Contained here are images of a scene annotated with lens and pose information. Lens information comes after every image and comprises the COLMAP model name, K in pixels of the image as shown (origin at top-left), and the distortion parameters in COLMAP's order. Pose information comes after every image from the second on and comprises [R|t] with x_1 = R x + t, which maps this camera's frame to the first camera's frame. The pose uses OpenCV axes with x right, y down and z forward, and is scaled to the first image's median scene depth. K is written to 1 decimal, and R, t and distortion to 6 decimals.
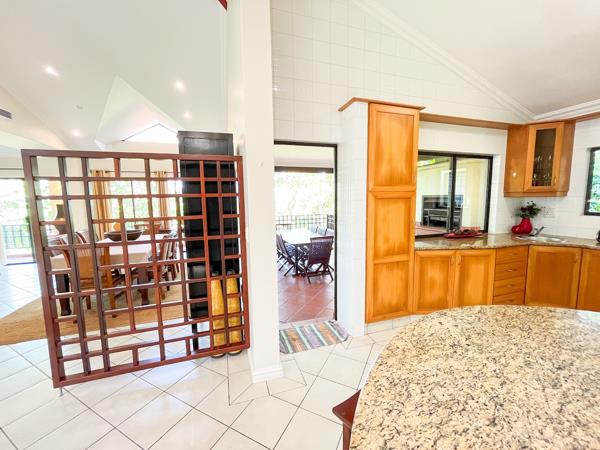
lens RADIAL K [[241.4, 0, 300.0], [0, 241.4, 225.0], [0, 0, 1]] dist [0.000078, 0.000343]
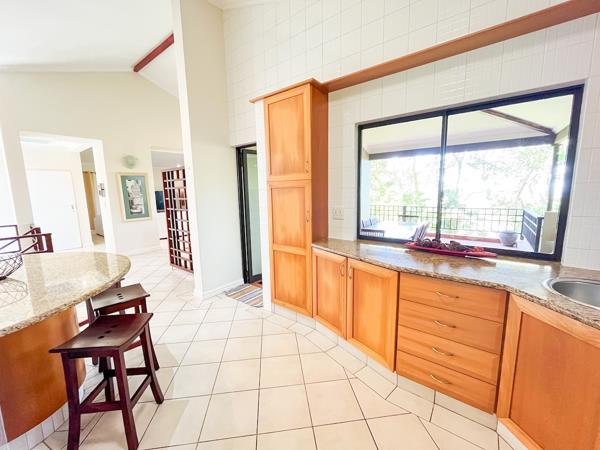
lens RADIAL K [[241.4, 0, 300.0], [0, 241.4, 225.0], [0, 0, 1]] dist [0.000078, 0.000343]
pose [[0.559084, 0.121740, -0.820124, 1.228908], [-0.072848, 0.992549, 0.097675, -0.060215], [0.825904, 0.005136, 0.563787, 0.492605]]
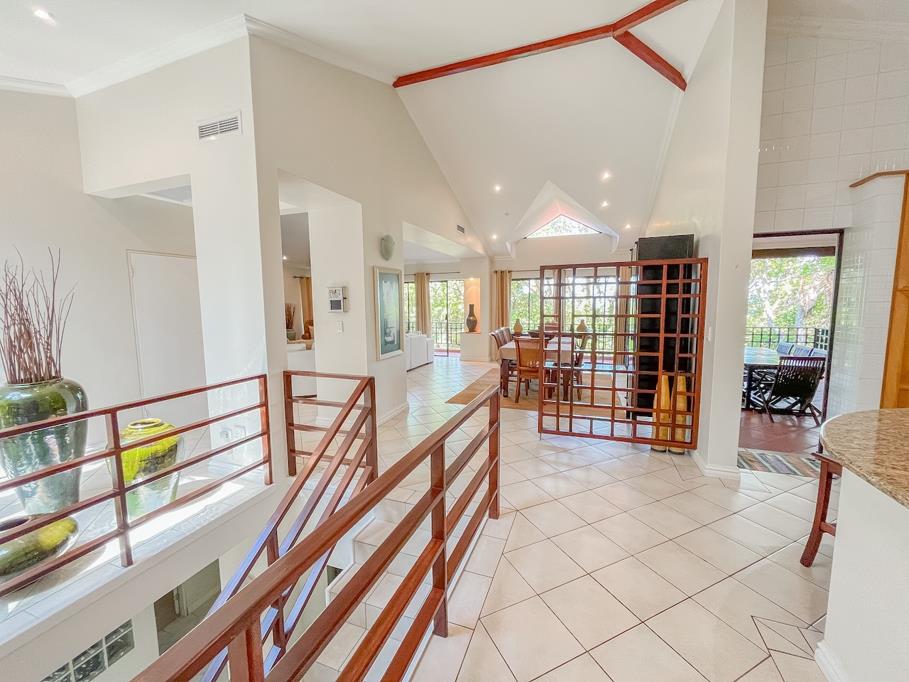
lens RADIAL K [[367.4, 0, 461.6], [0, 367.4, 340.7], [0, 0, 1]] dist [0.000997, 0.000175]
pose [[0.794024, 0.072372, -0.603563, -0.084664], [-0.074998, 0.996965, 0.020880, 0.090551], [0.603242, 0.028687, 0.797042, -0.703728]]
